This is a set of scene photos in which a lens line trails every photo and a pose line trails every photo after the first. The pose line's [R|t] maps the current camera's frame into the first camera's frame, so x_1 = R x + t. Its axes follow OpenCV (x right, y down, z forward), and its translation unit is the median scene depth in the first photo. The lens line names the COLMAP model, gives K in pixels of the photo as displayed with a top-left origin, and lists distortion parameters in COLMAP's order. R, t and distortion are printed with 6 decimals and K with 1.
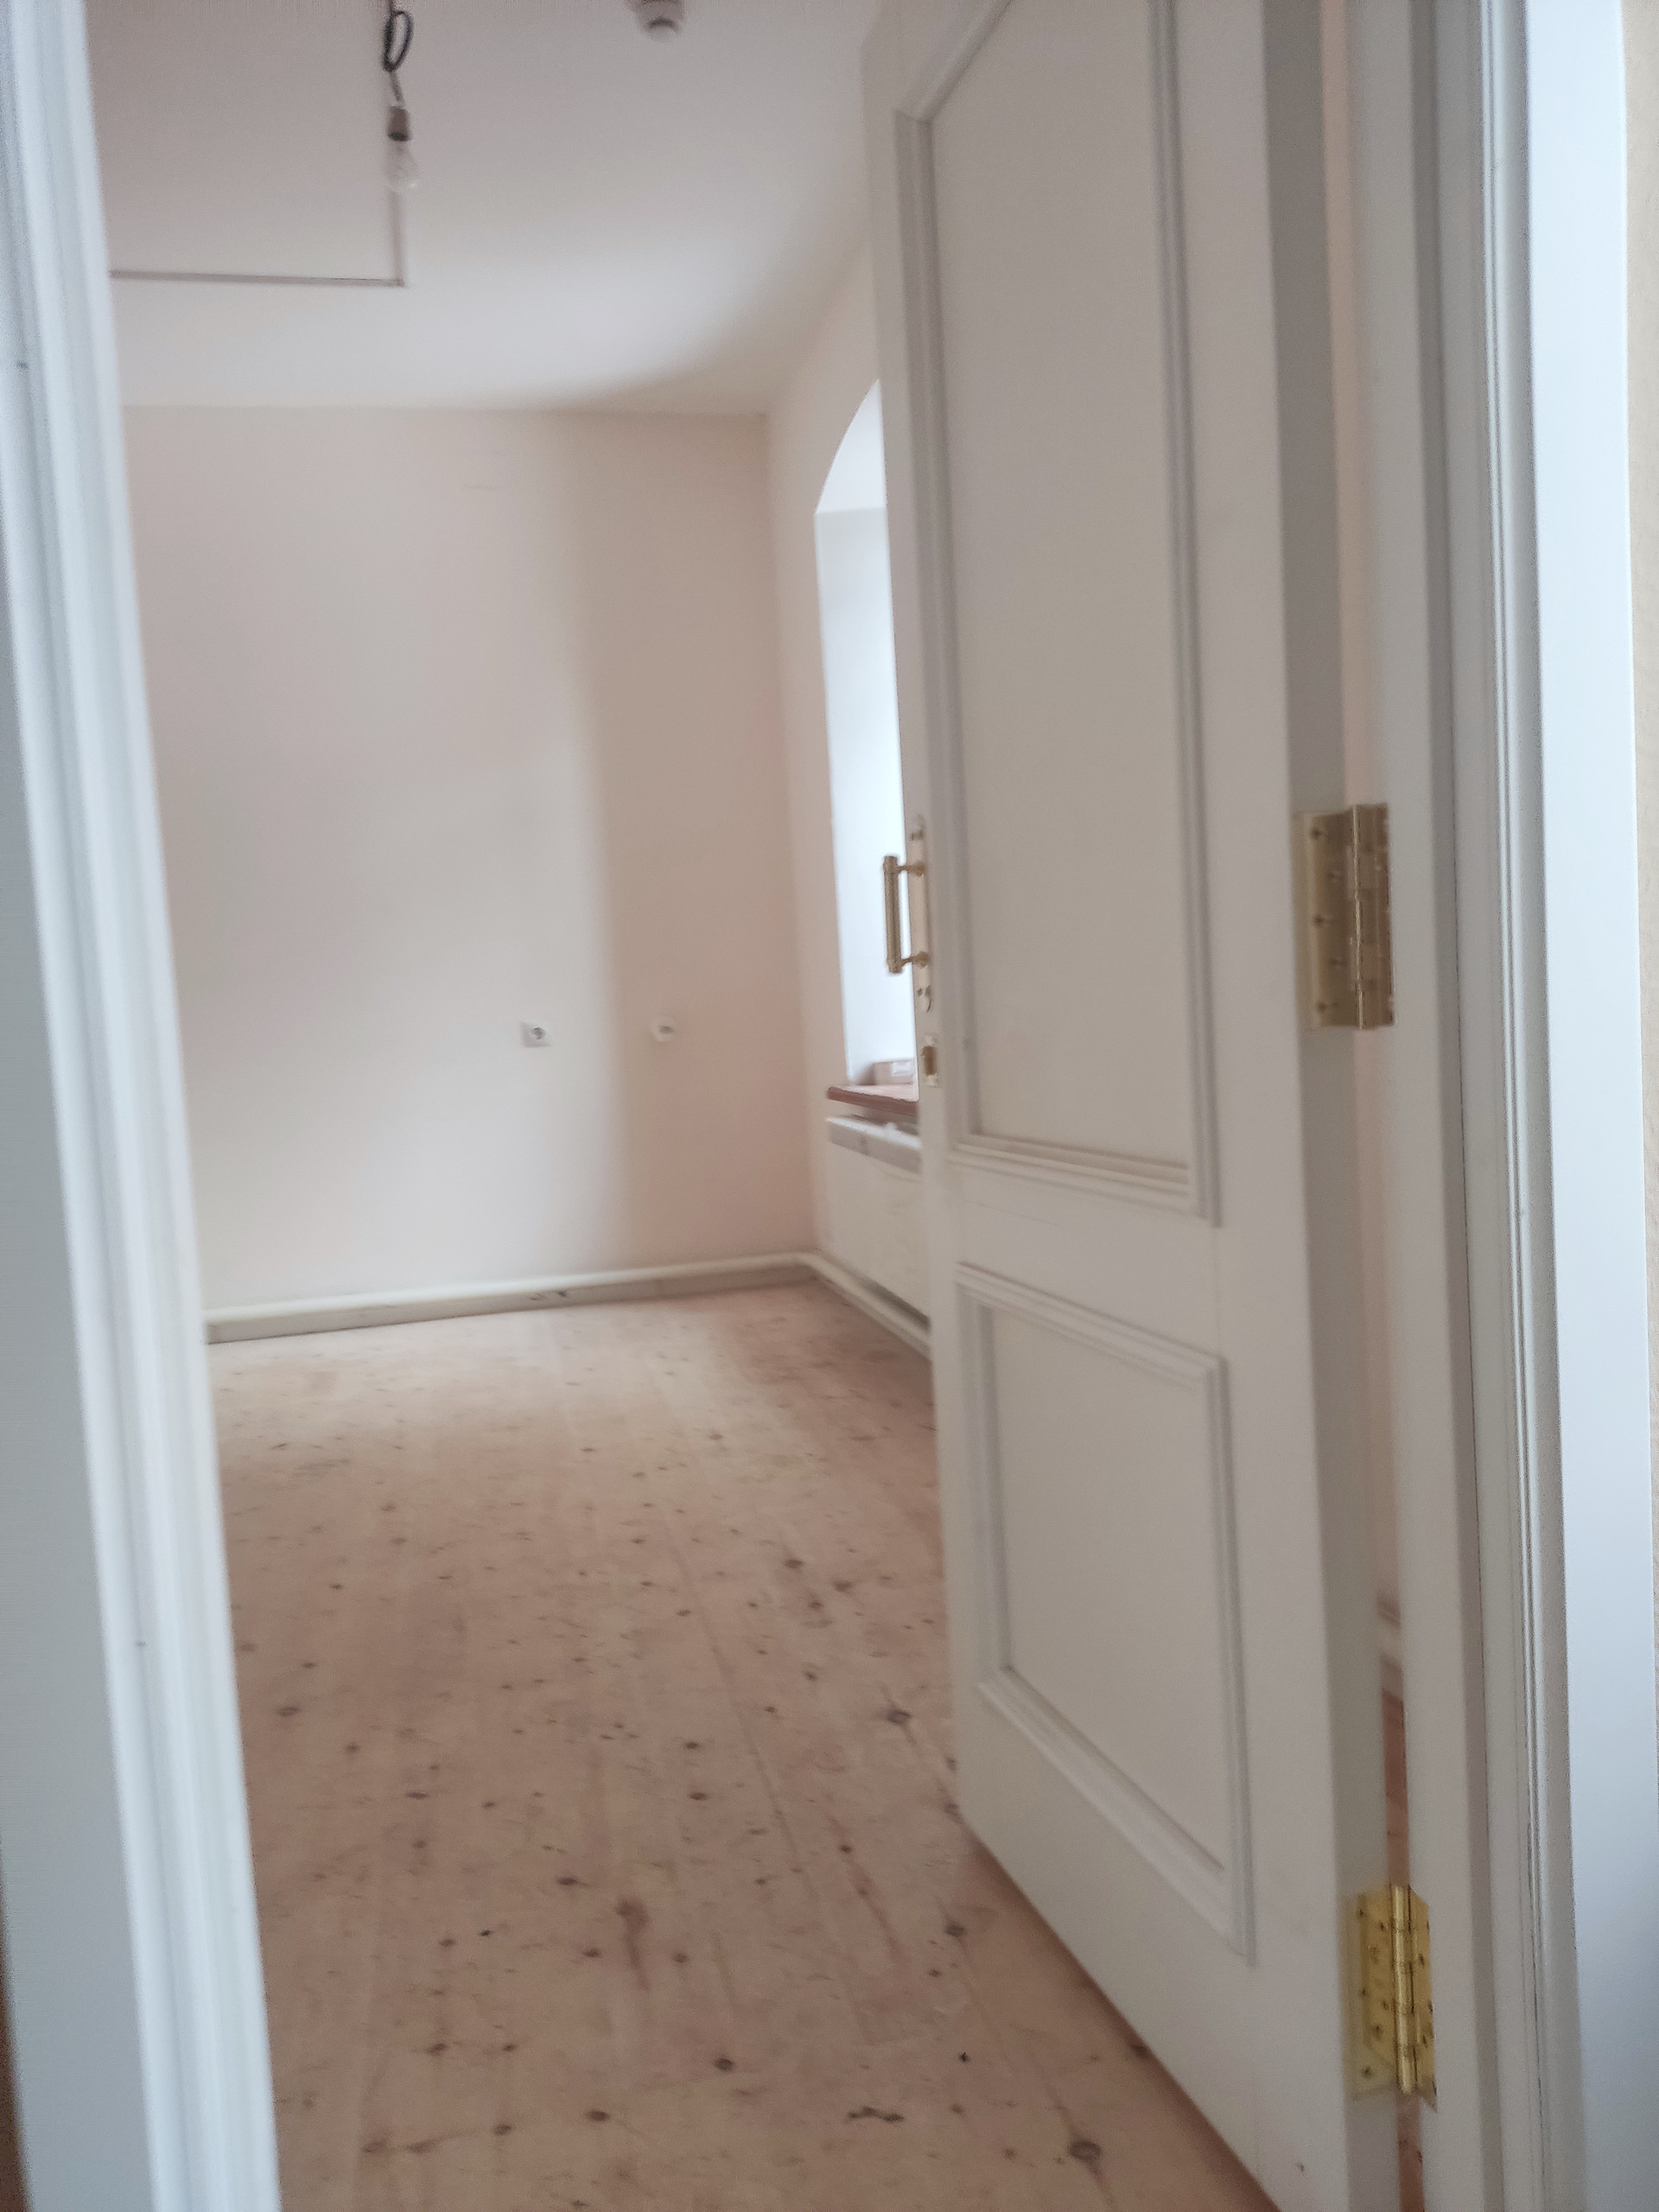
lens RADIAL K [[1601.1, 0, 829.5], [0, 1601.1, 1106.0], [0, 0, 1]] dist [0.122613, -0.161353]
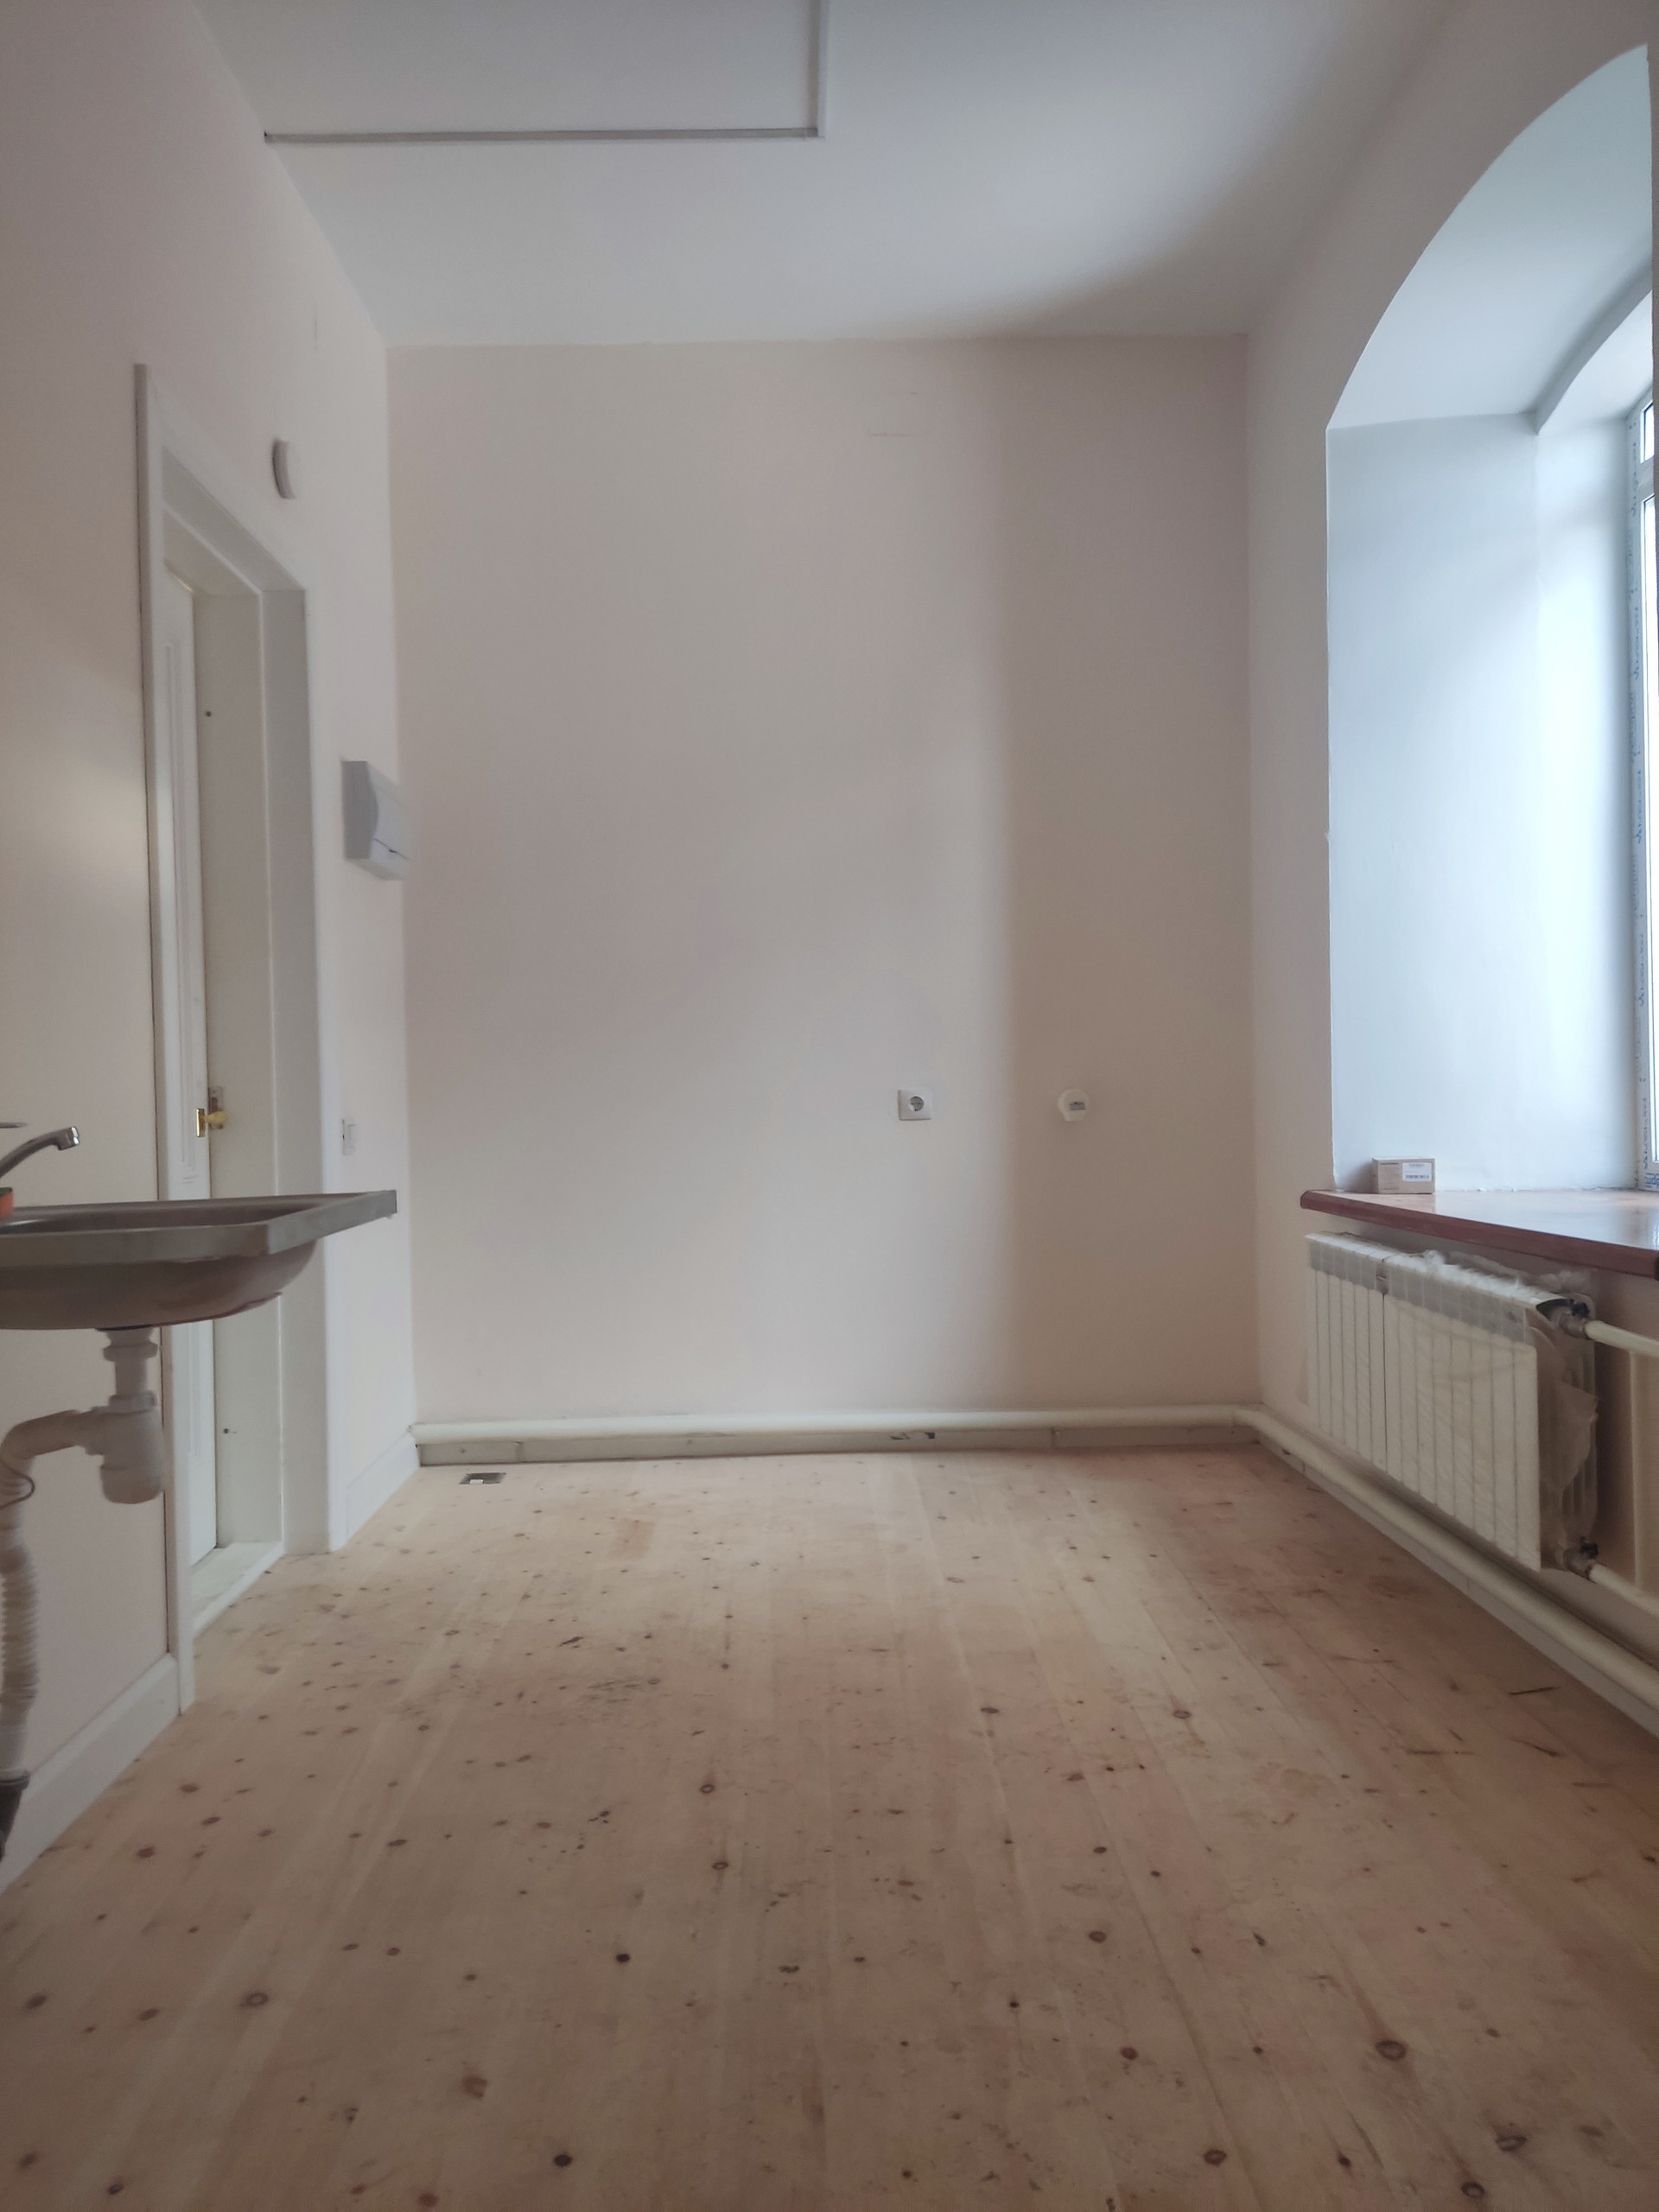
lens RADIAL K [[1613.4, 0, 789.9], [0, 1613.4, 1100.1], [0, 0, 1]] dist [0.113211, -0.160908]
pose [[0.972529, 0.039900, -0.229338, -0.080559], [-0.052939, 0.997295, -0.050983, -0.003997], [0.226683, 0.061723, 0.972011, 0.282985]]
